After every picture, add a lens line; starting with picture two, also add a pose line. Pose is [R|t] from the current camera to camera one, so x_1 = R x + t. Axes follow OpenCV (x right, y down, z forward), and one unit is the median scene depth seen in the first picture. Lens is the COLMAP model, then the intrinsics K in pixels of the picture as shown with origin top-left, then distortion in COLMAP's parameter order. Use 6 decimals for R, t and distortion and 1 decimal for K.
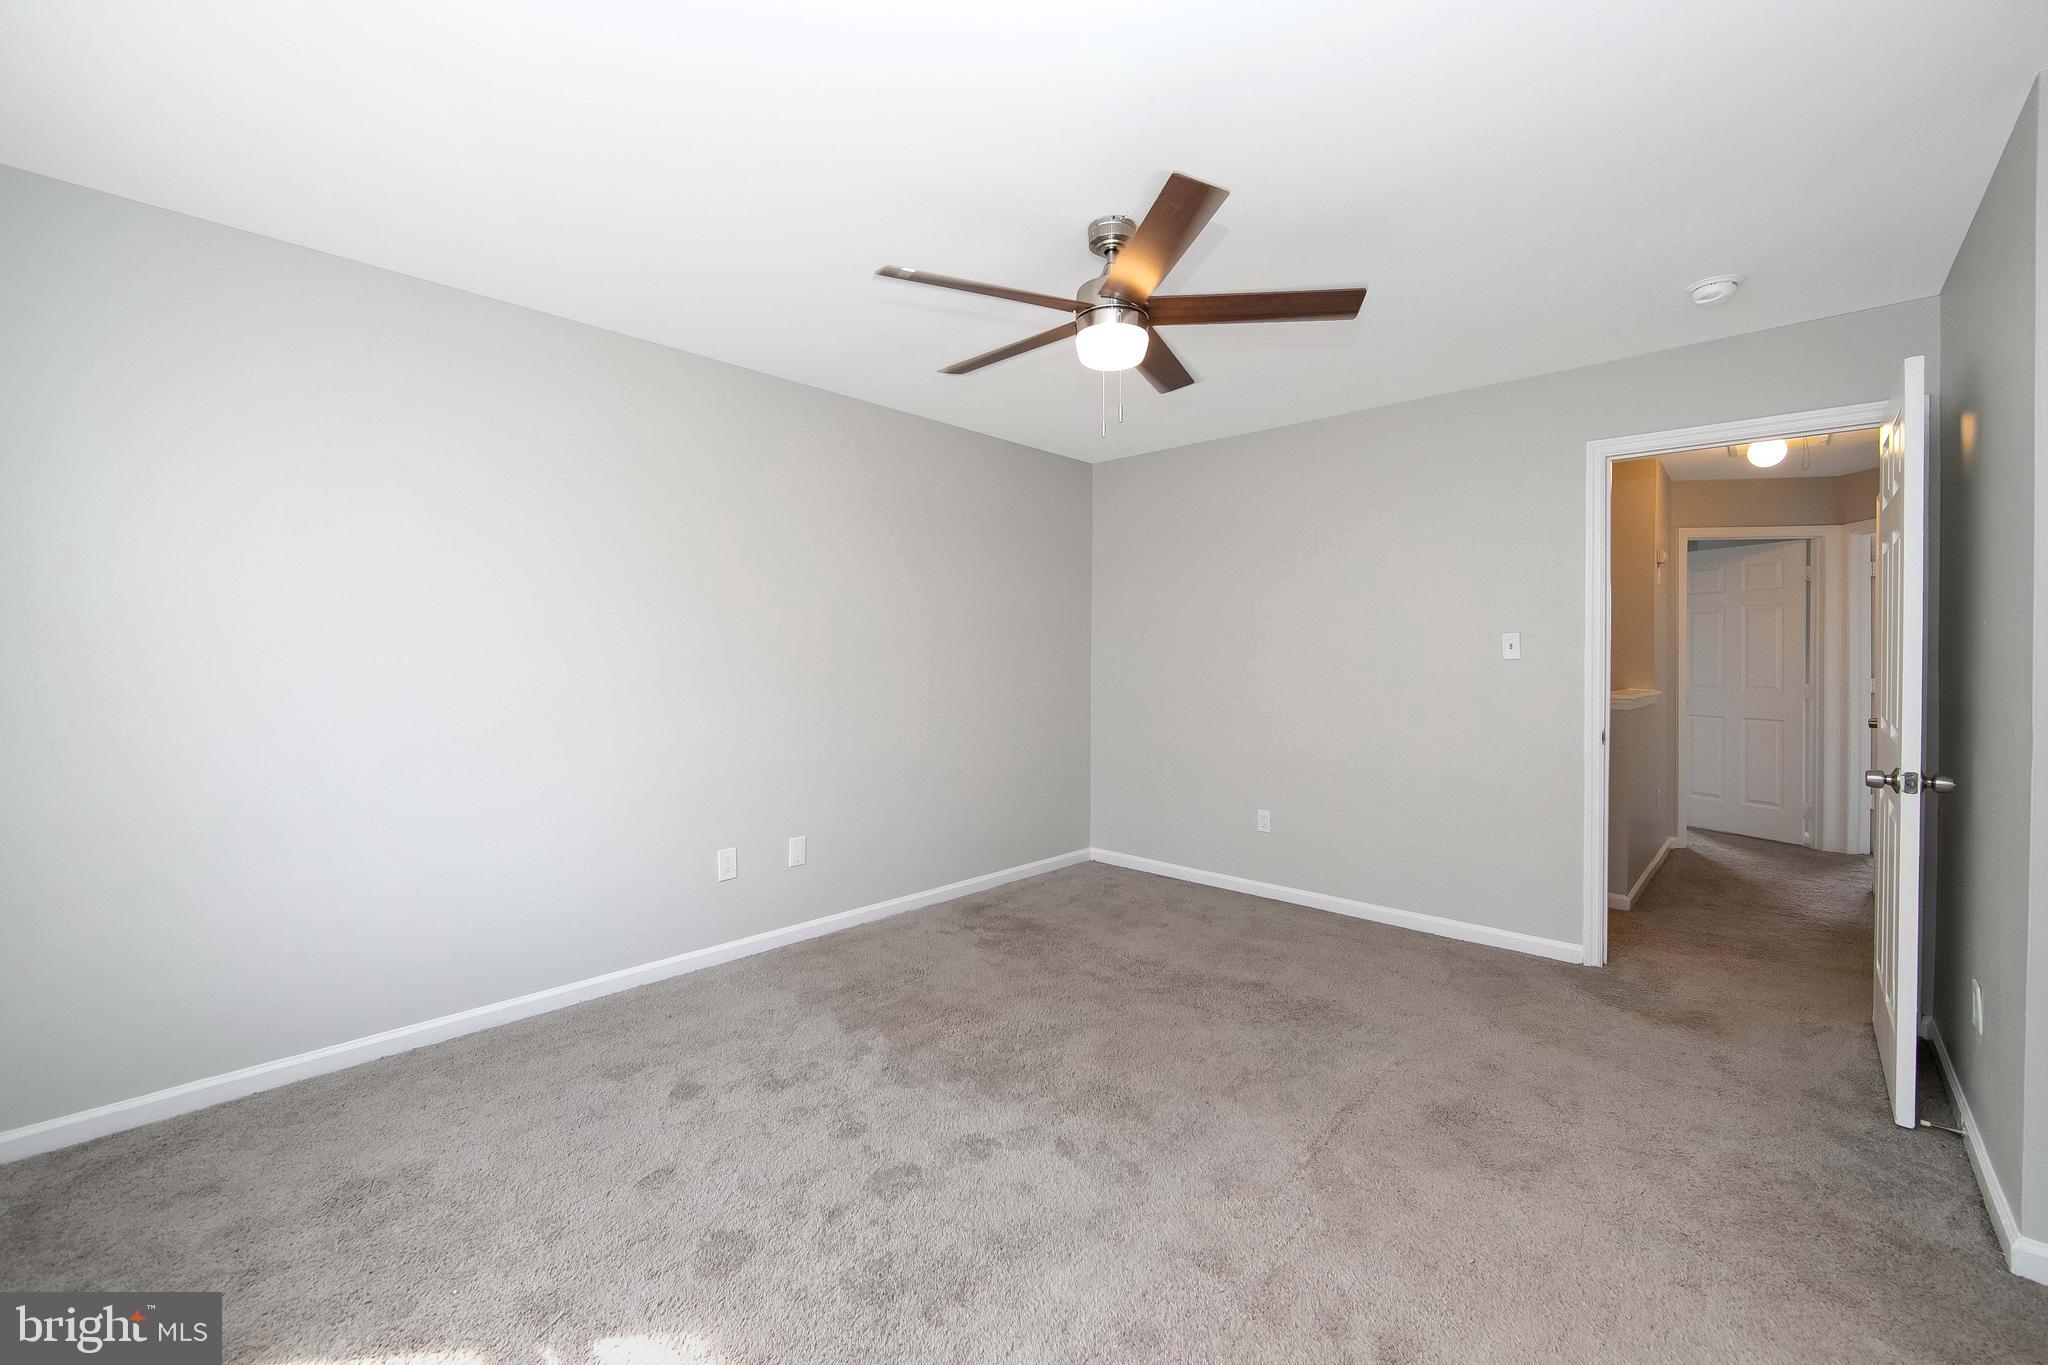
lens RADIAL K [[819.3, 0, 1019.1], [0, 819.3, 663.7], [0, 0, 1]] dist [-0.008095, 0.000297]
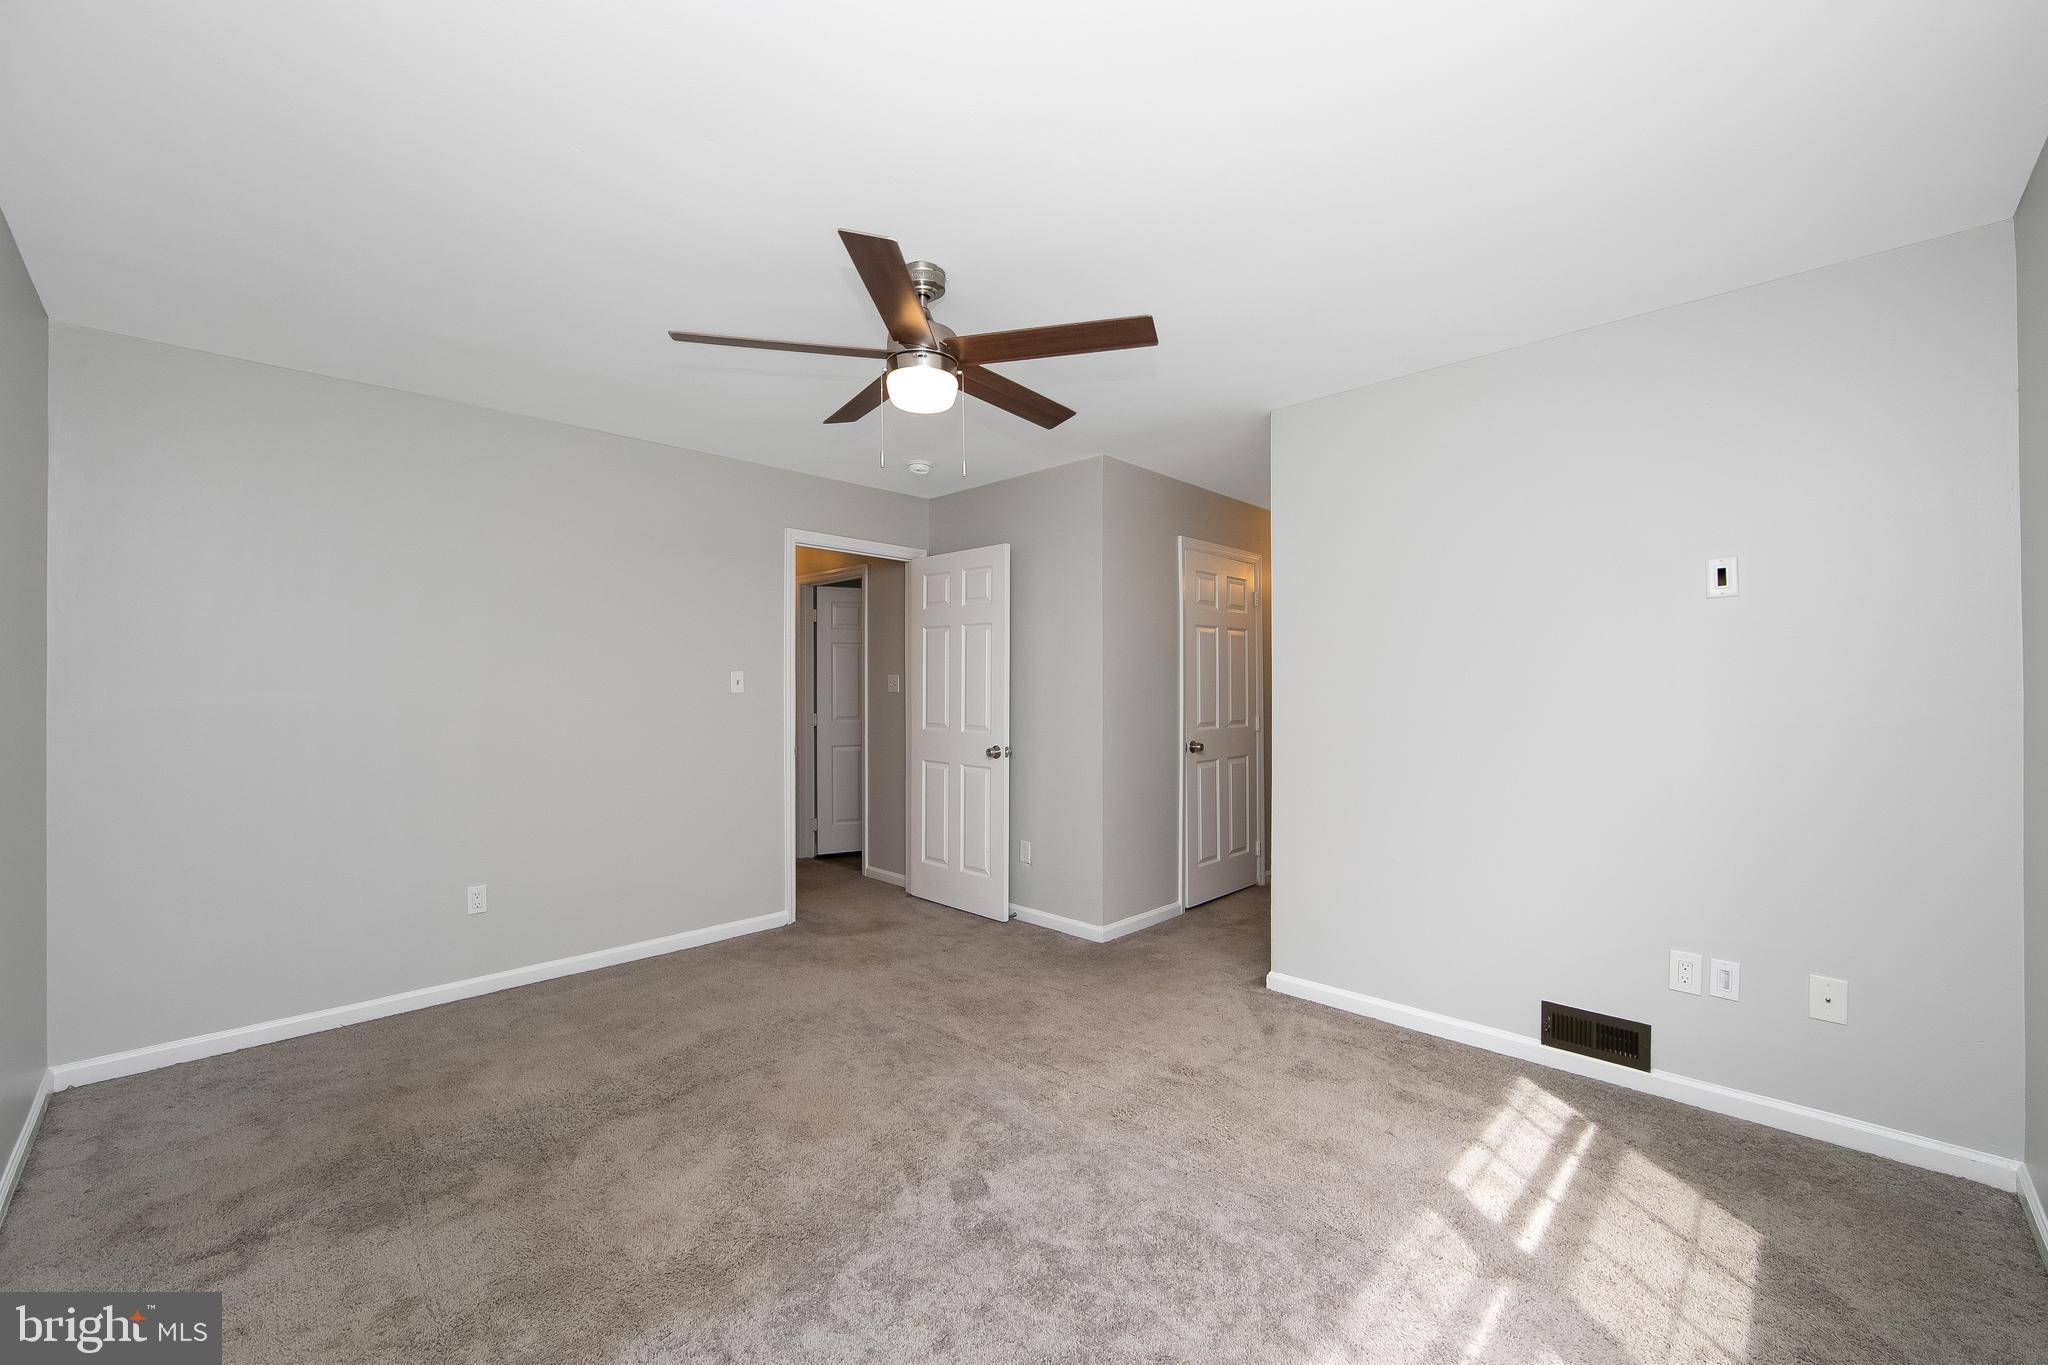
lens RADIAL K [[812.3, 0, 1025.5], [0, 812.3, 684.5], [0, 0, 1]] dist [-0.008969, 0.001051]
pose [[0.020753, 0.007779, 0.999754, -0.640522], [0.012264, 0.999893, -0.008035, -0.003846], [-0.999709, 0.012428, 0.020656, 0.611249]]
